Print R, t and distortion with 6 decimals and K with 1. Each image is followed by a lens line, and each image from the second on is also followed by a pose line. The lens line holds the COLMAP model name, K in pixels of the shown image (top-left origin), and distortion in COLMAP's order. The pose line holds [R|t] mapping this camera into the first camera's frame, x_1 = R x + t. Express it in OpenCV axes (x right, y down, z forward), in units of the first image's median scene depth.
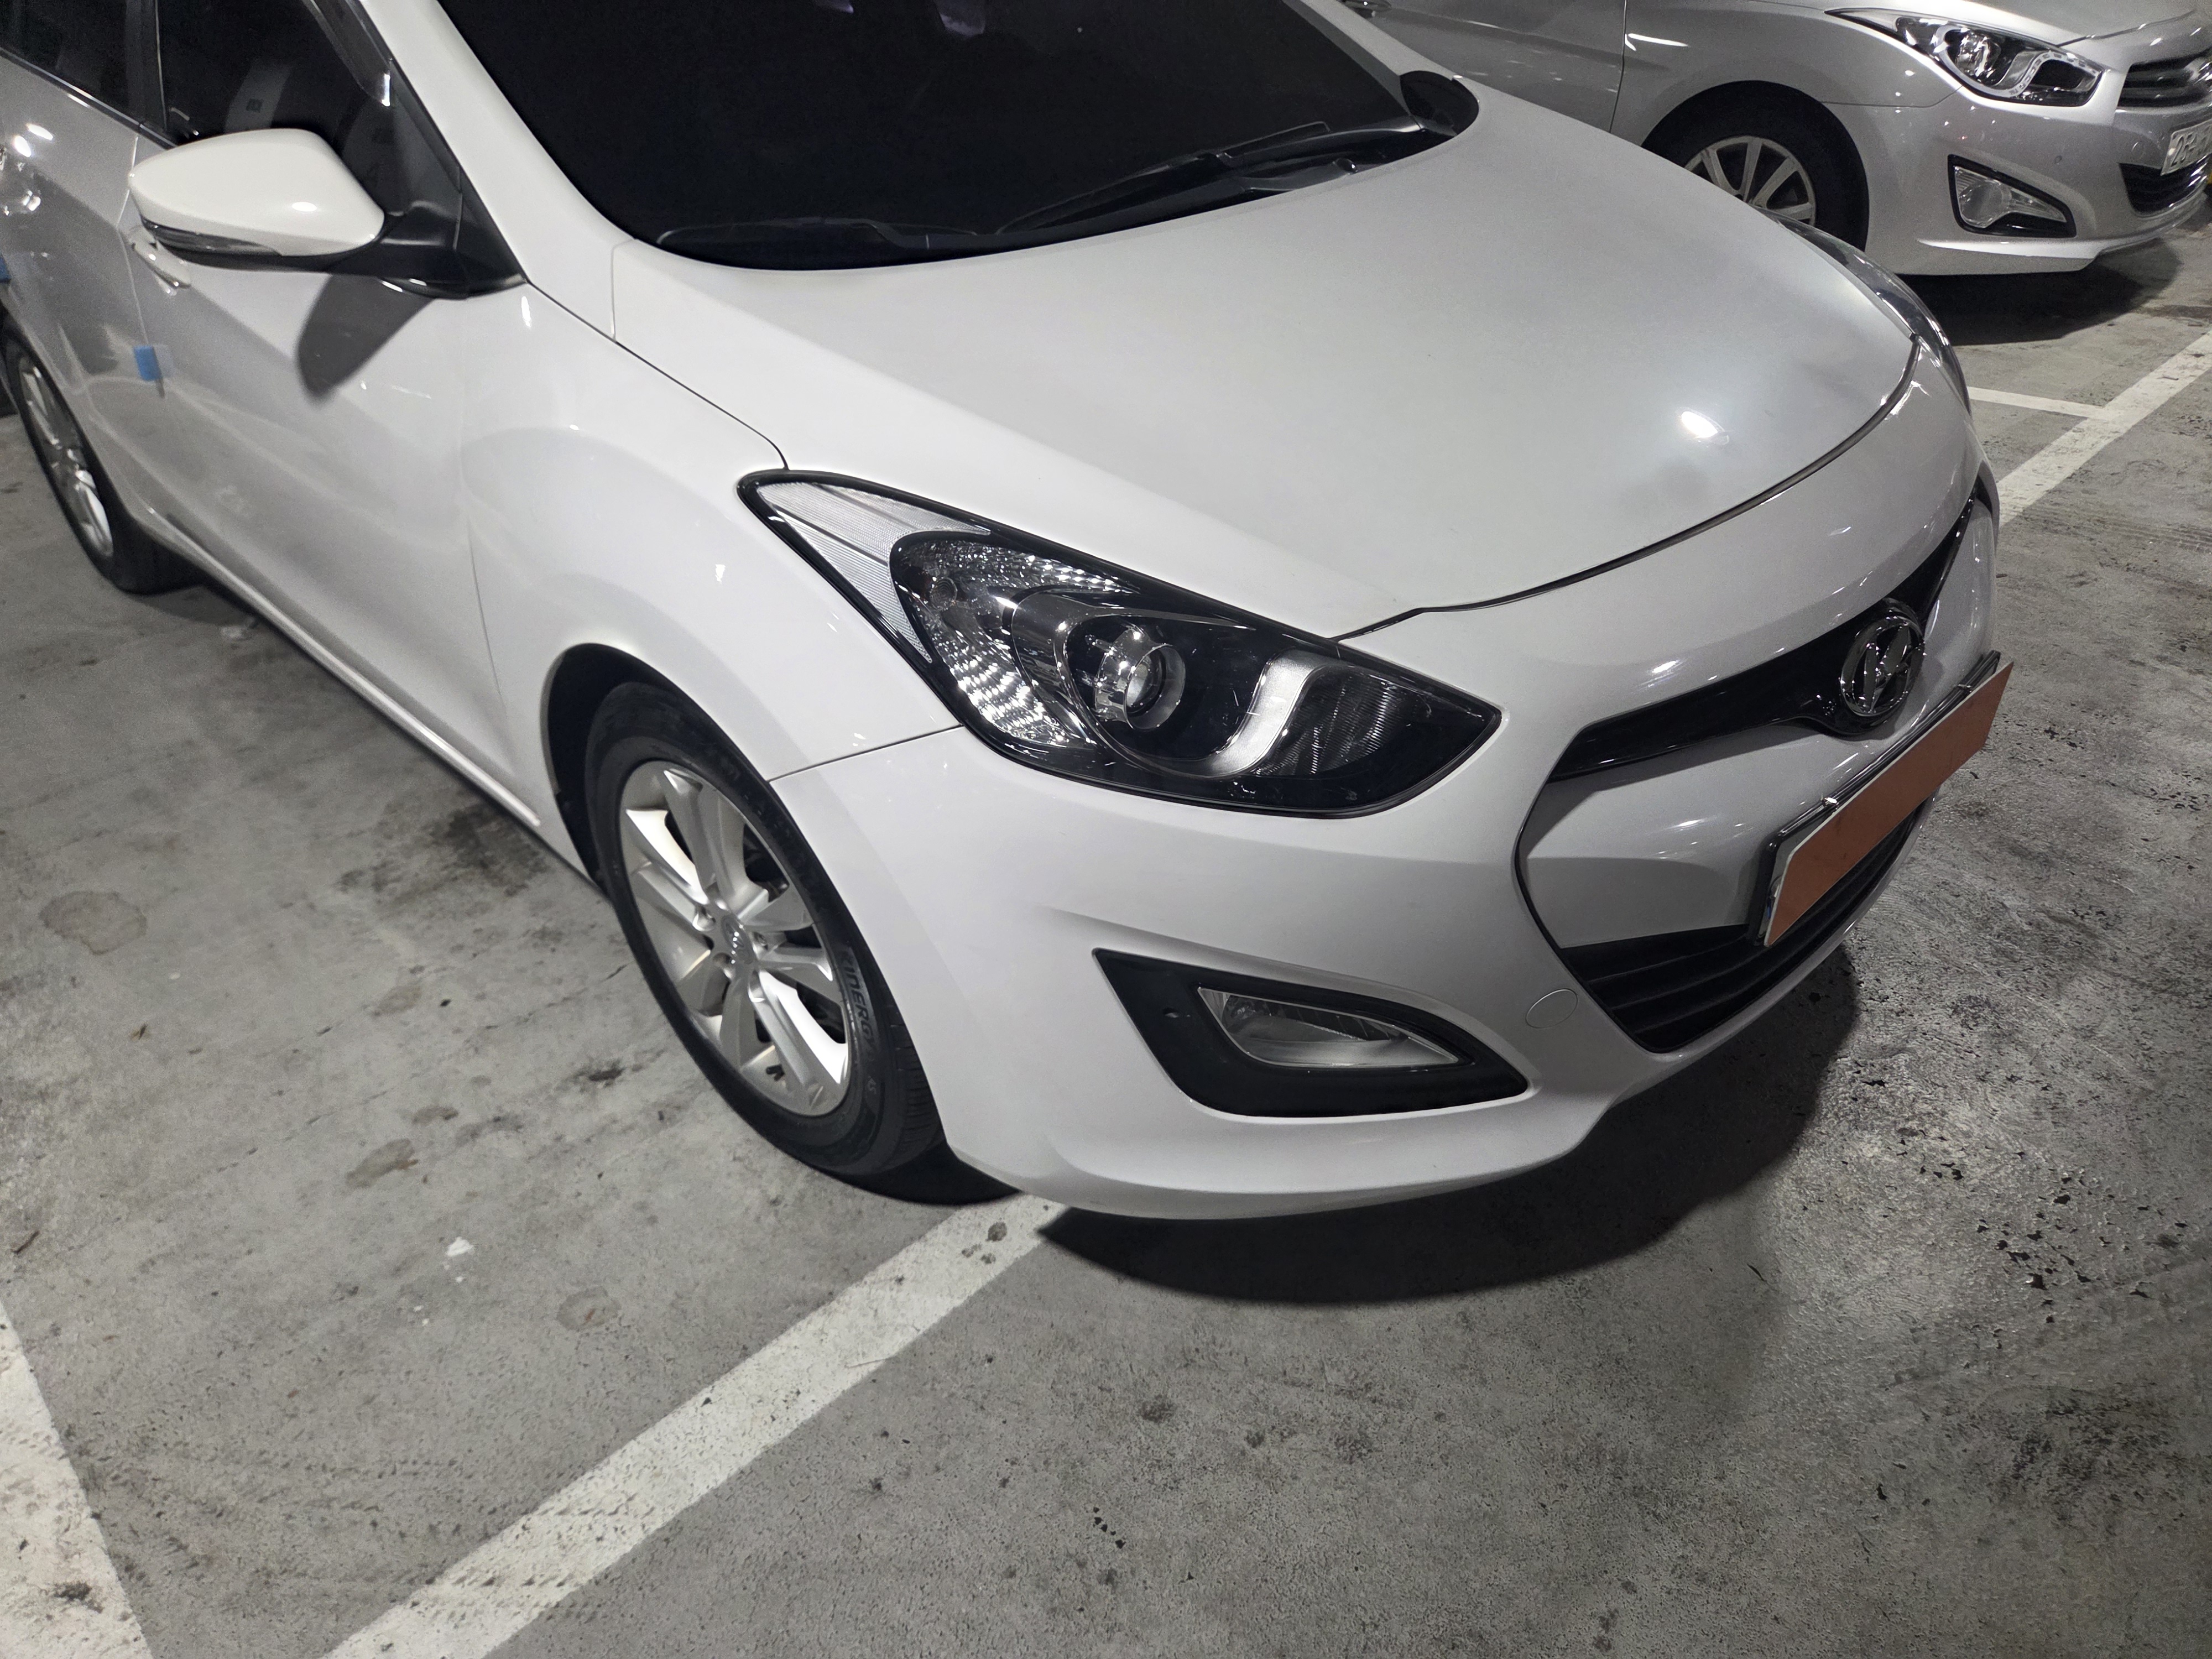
lens RADIAL K [[1497.5, 0, 1070.5], [0, 1497.5, 845.3], [0, 0, 1]] dist [0.038646, -0.038050]
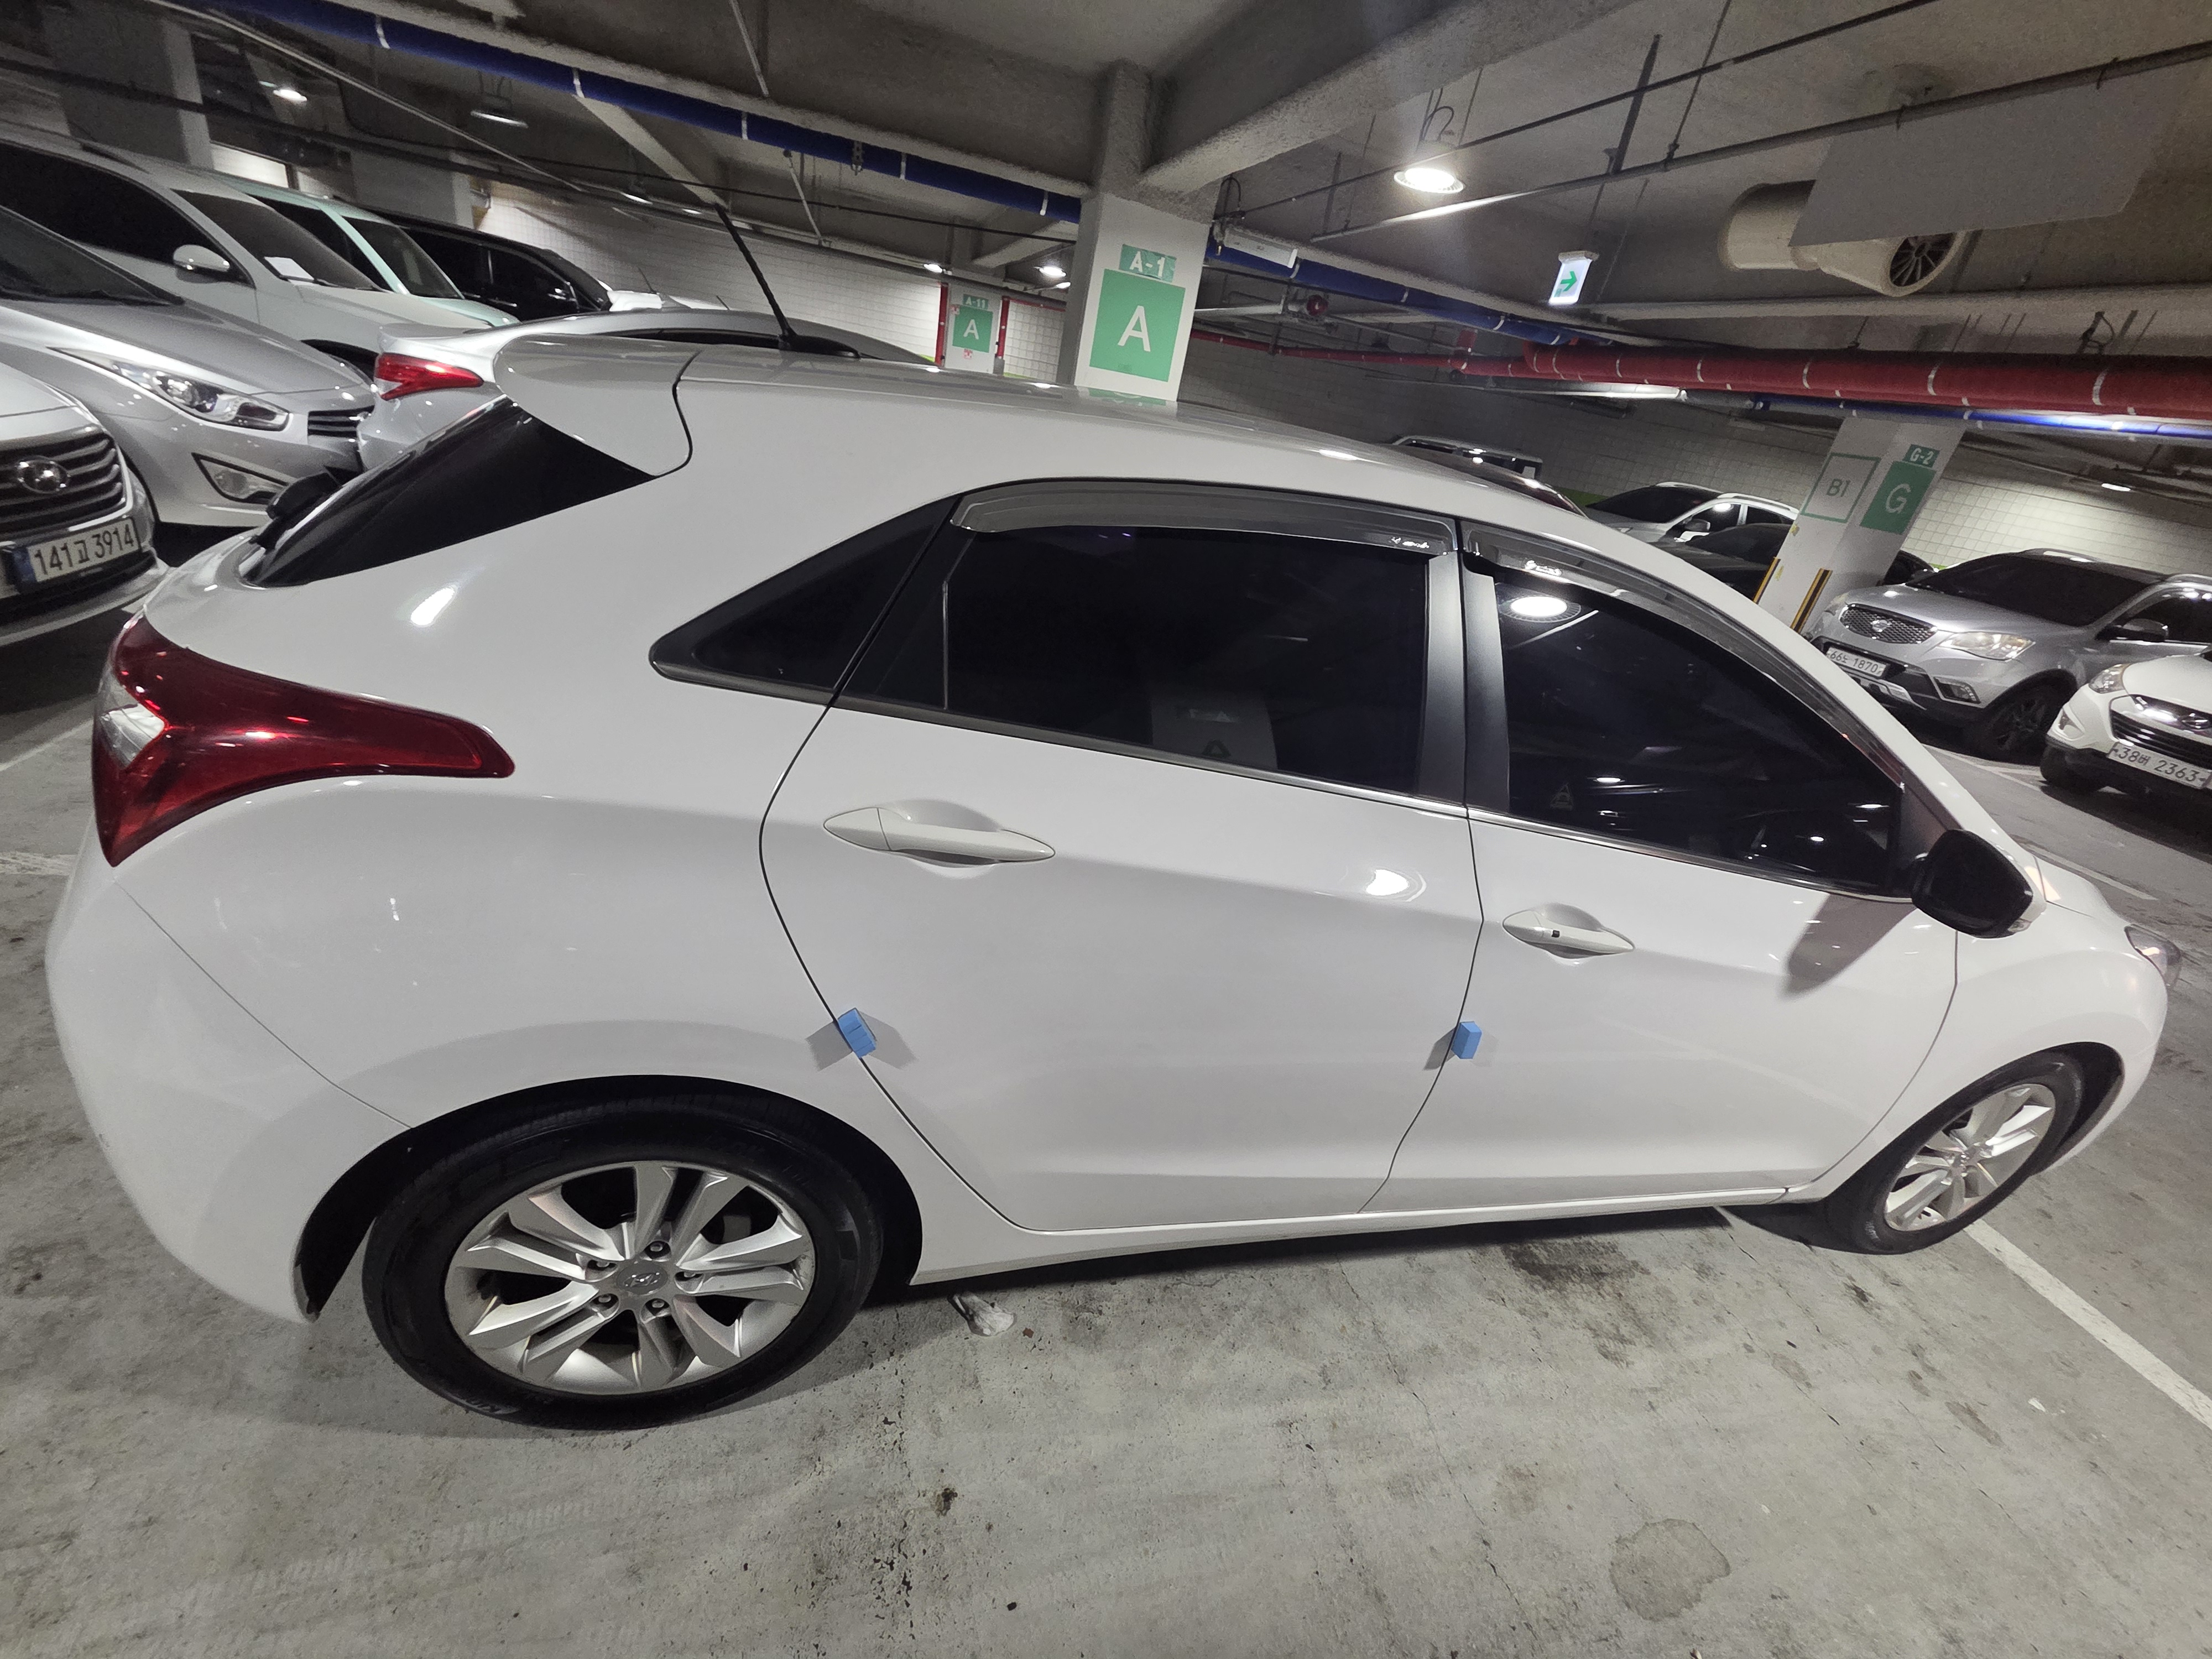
lens RADIAL K [[900.2, 0, 1111.6], [0, 900.2, 817.2], [0, 0, 1]] dist [0.002426, -0.000407]
pose [[0.470417, -0.239890, 0.849212, -1.250277], [0.291941, 0.950458, 0.106771, -0.621034], [-0.832753, 0.197692, 0.517145, 0.921833]]
